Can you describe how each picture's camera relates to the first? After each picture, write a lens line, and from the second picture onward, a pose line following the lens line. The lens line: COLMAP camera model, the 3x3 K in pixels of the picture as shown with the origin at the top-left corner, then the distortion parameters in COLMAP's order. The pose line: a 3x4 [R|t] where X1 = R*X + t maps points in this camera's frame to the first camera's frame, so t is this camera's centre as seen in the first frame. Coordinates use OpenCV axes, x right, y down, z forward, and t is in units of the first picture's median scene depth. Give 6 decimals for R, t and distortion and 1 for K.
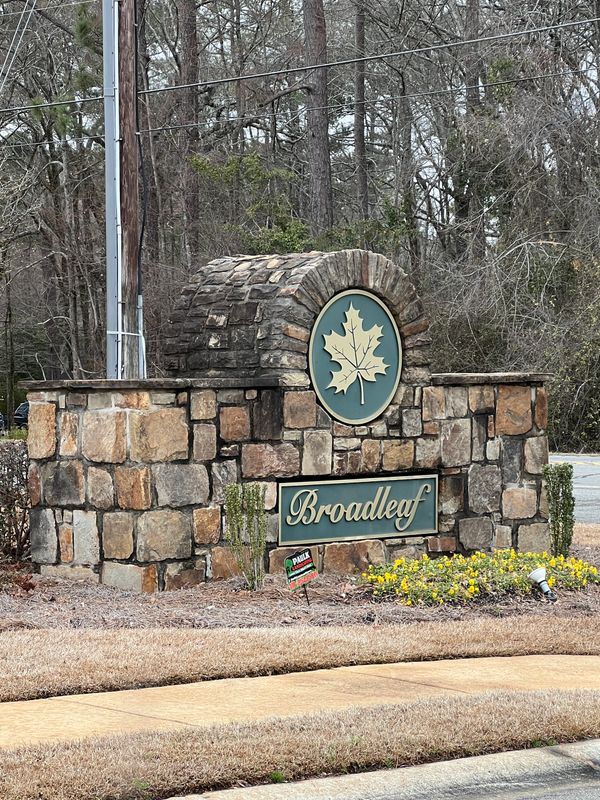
lens RADIAL K [[2455.7, 0, 299.7], [0, 2455.7, 400.0], [0, 0, 1]] dist [-0.662270, -0.693220]
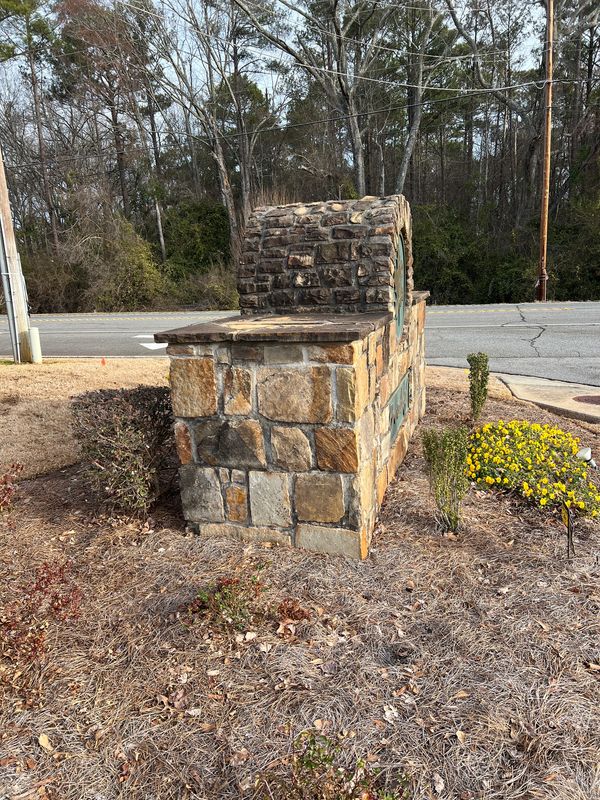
lens RADIAL K [[580.8, 0, 300.5], [0, 580.8, 415.9], [0, 0, 1]] dist [0.046809, -0.069046]
pose [[0.866964, -0.143683, 0.477210, -0.174426], [0.032771, 0.971902, 0.233093, -0.026082], [-0.497293, -0.186444, 0.847313, 0.784113]]
